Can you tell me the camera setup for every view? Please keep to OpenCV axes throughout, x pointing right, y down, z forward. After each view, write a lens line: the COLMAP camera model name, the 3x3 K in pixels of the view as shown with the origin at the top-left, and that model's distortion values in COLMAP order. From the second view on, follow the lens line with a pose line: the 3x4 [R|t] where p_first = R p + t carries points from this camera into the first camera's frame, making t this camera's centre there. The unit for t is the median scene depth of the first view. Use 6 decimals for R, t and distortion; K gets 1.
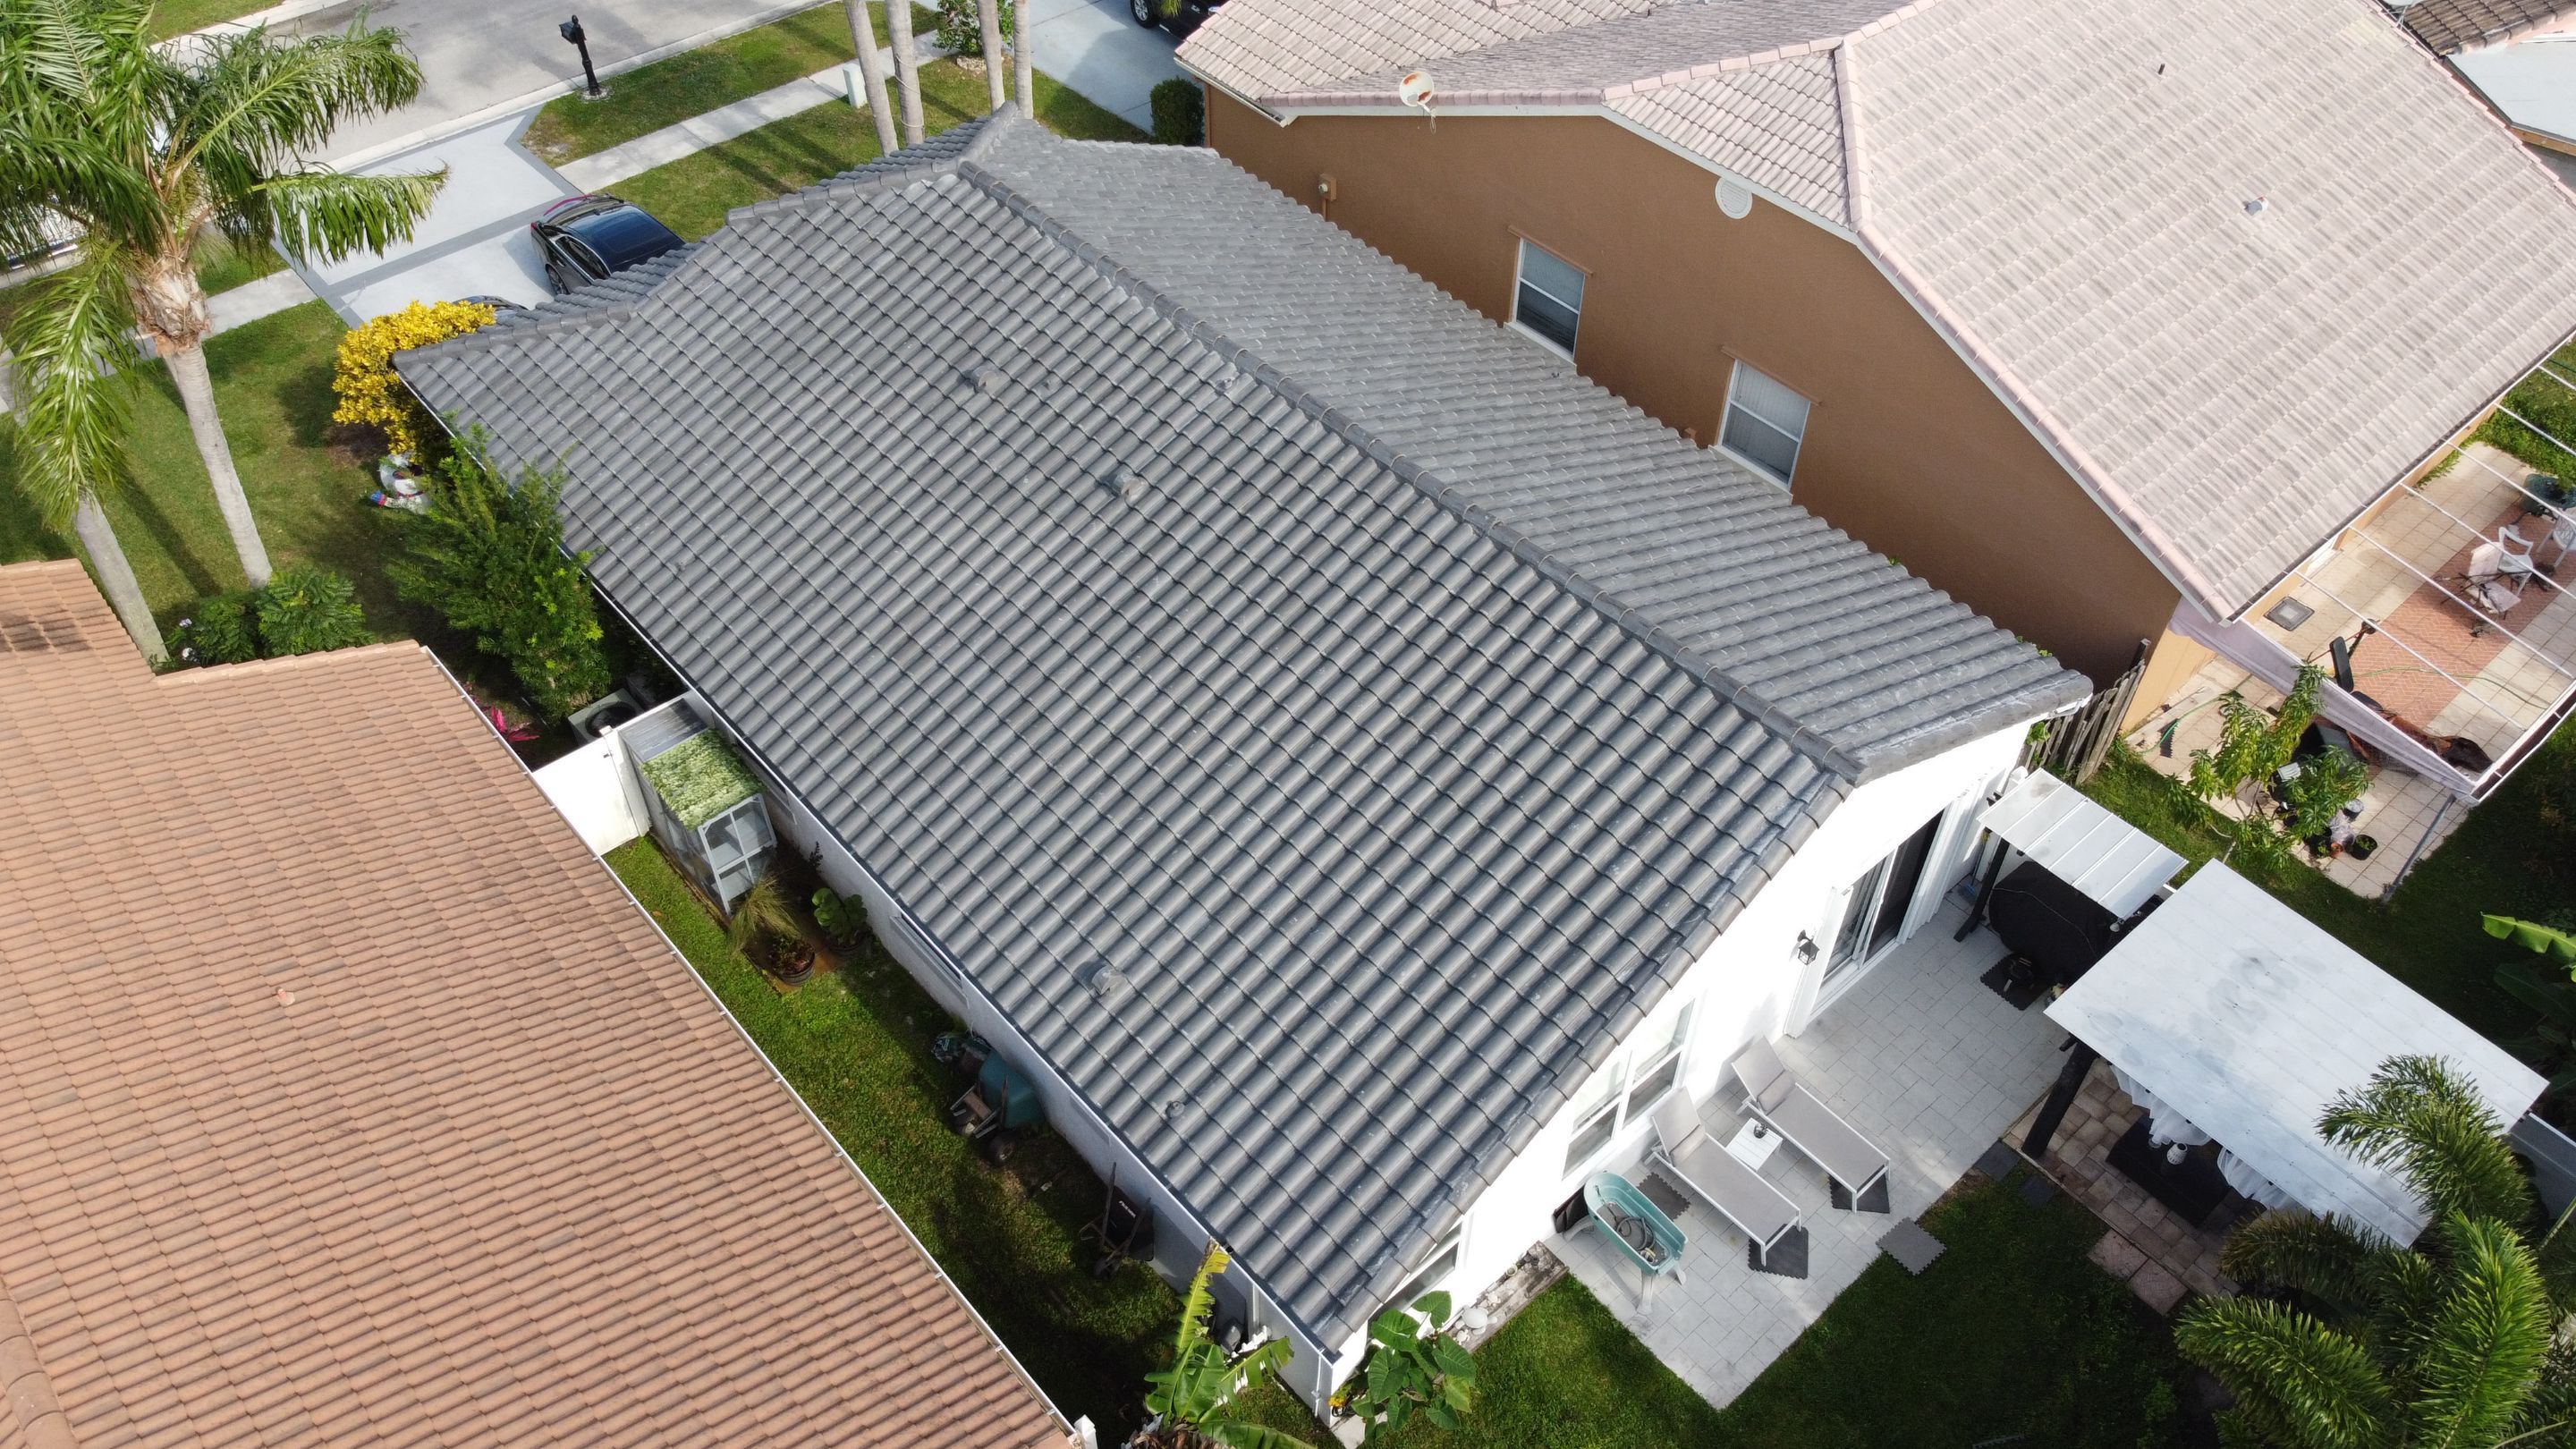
lens RADIAL K [[1931.4, 0, 1288.0], [0, 1931.4, 724.5], [0, 0, 1]] dist [-0.004301, -0.006000]
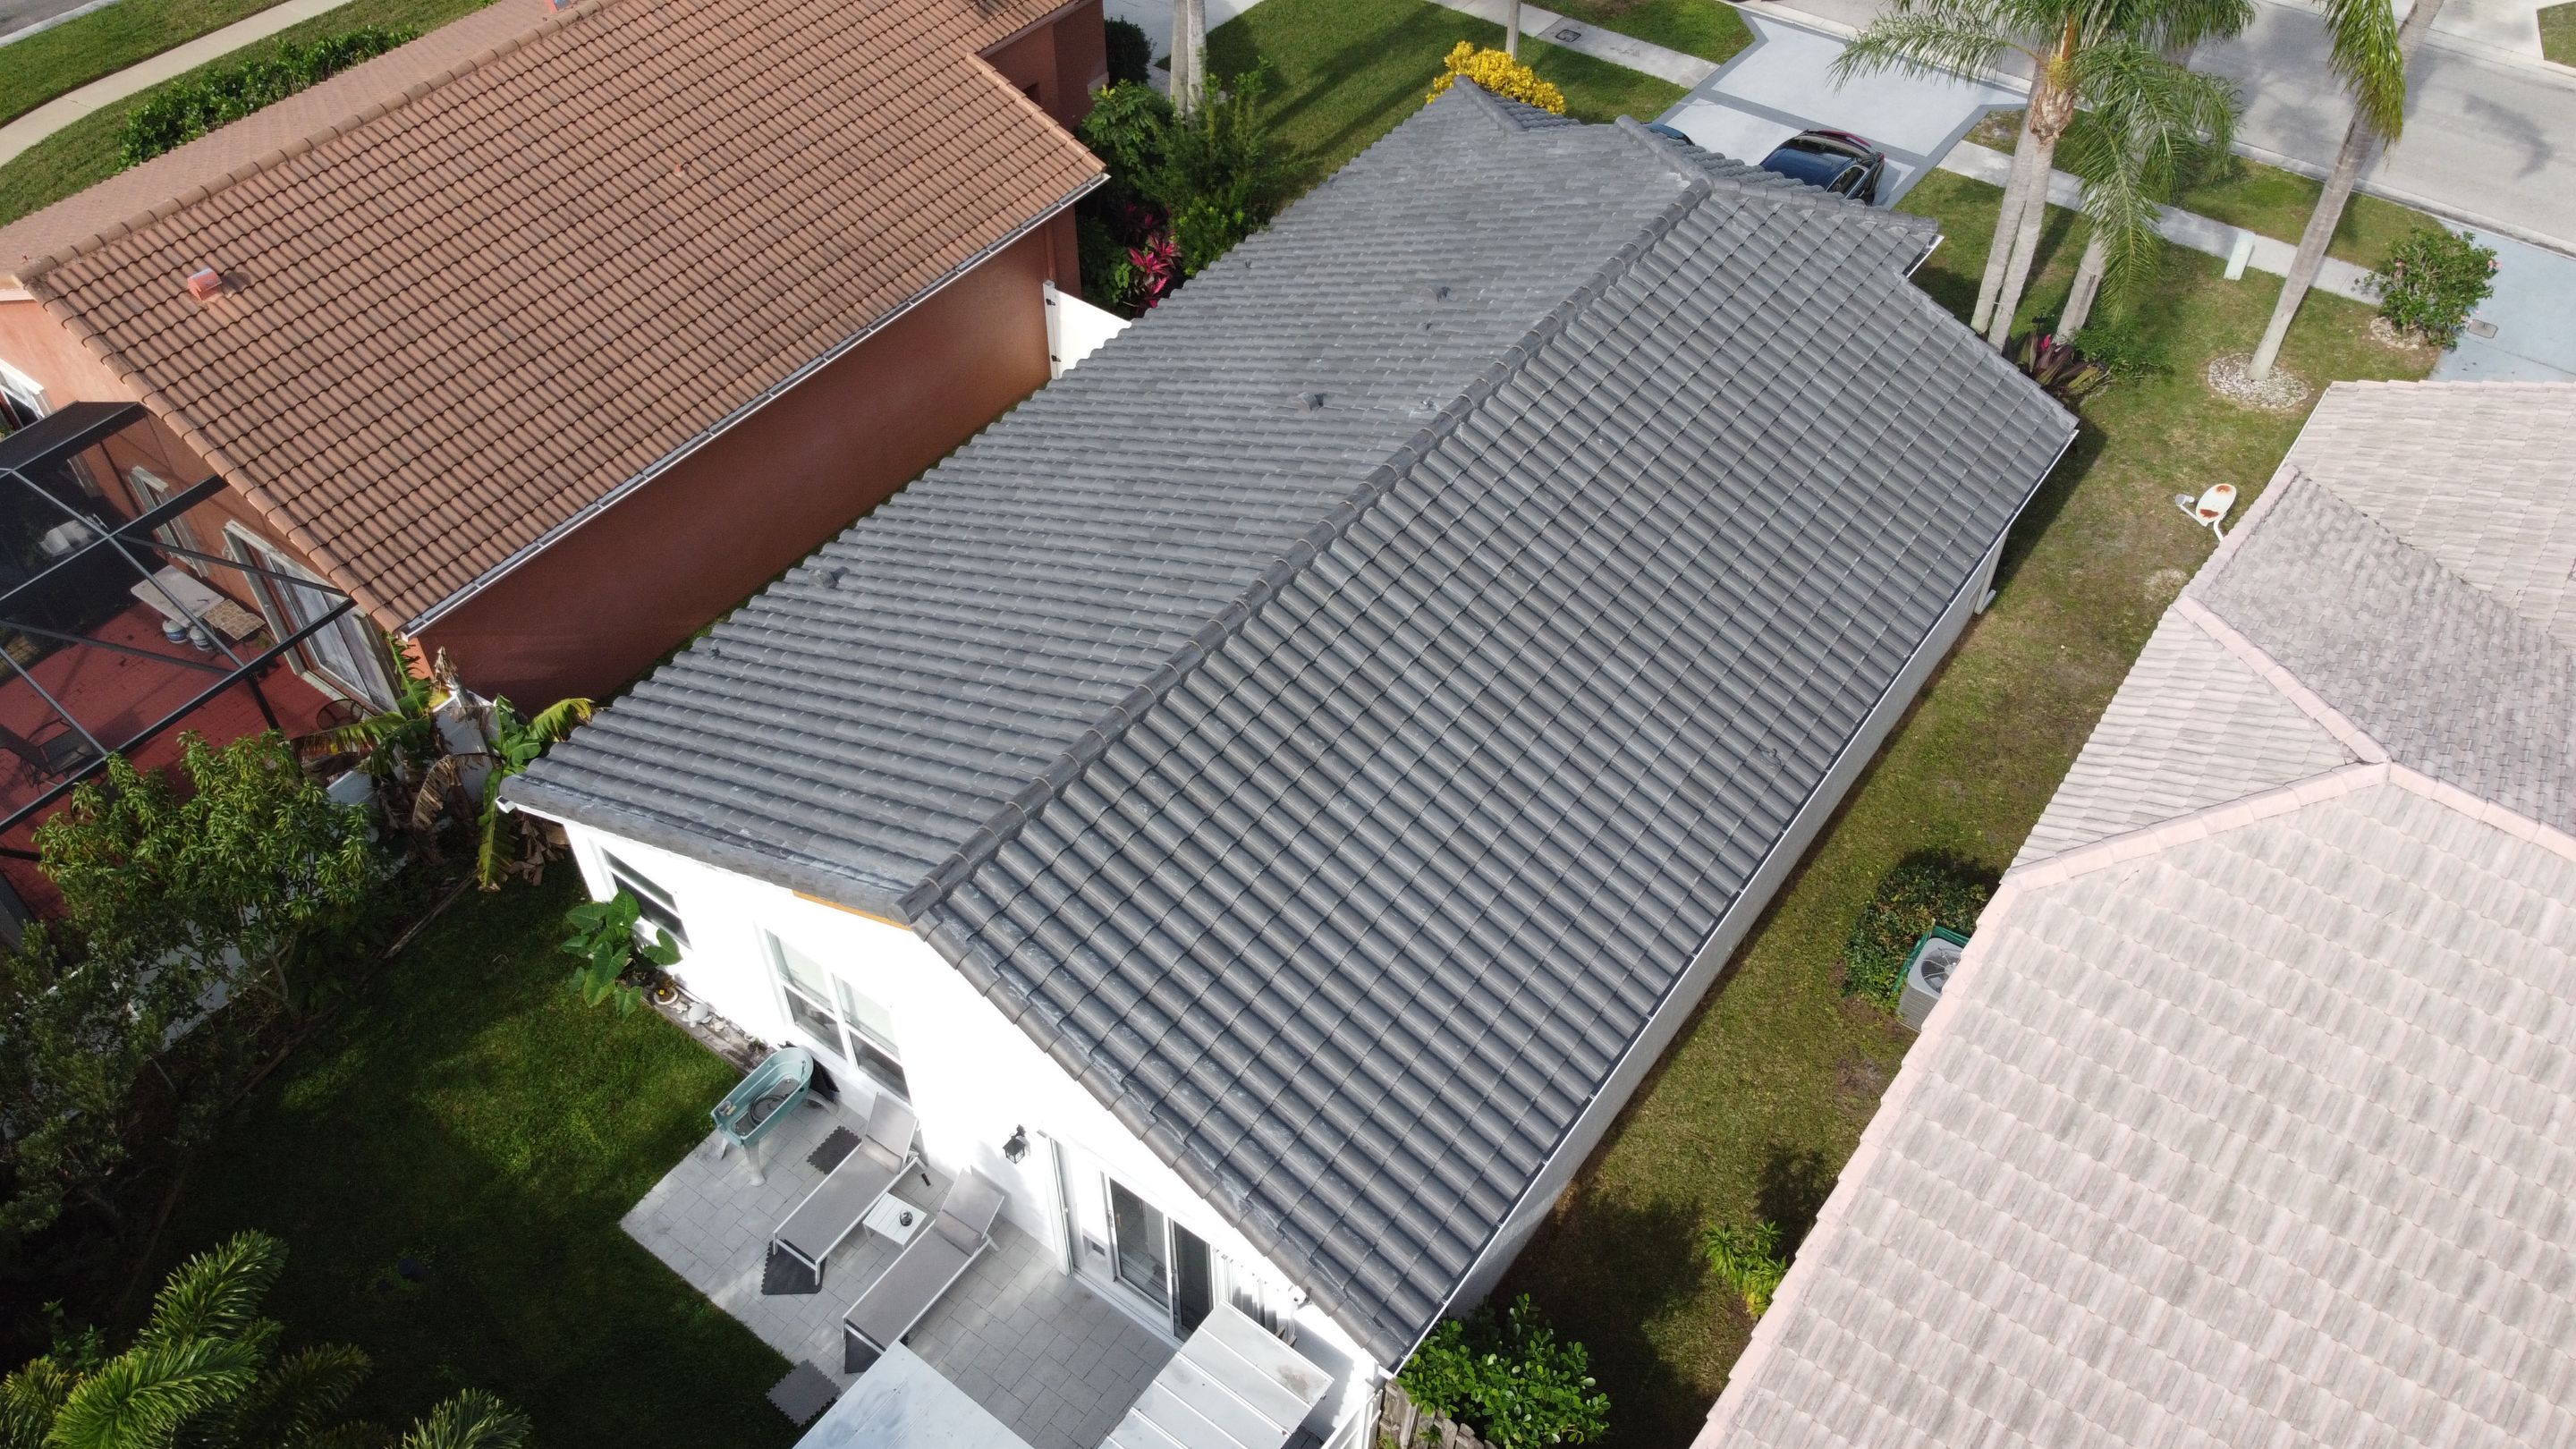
lens RADIAL K [[1942.6, 0, 1288.0], [0, 1942.6, 724.5], [0, 0, 1]] dist [-0.009349, -0.003160]
pose [[0.219777, 0.702719, -0.676671, 0.781085], [-0.703205, 0.594880, 0.389385, -0.446021], [0.676166, 0.390261, 0.624897, 0.455986]]
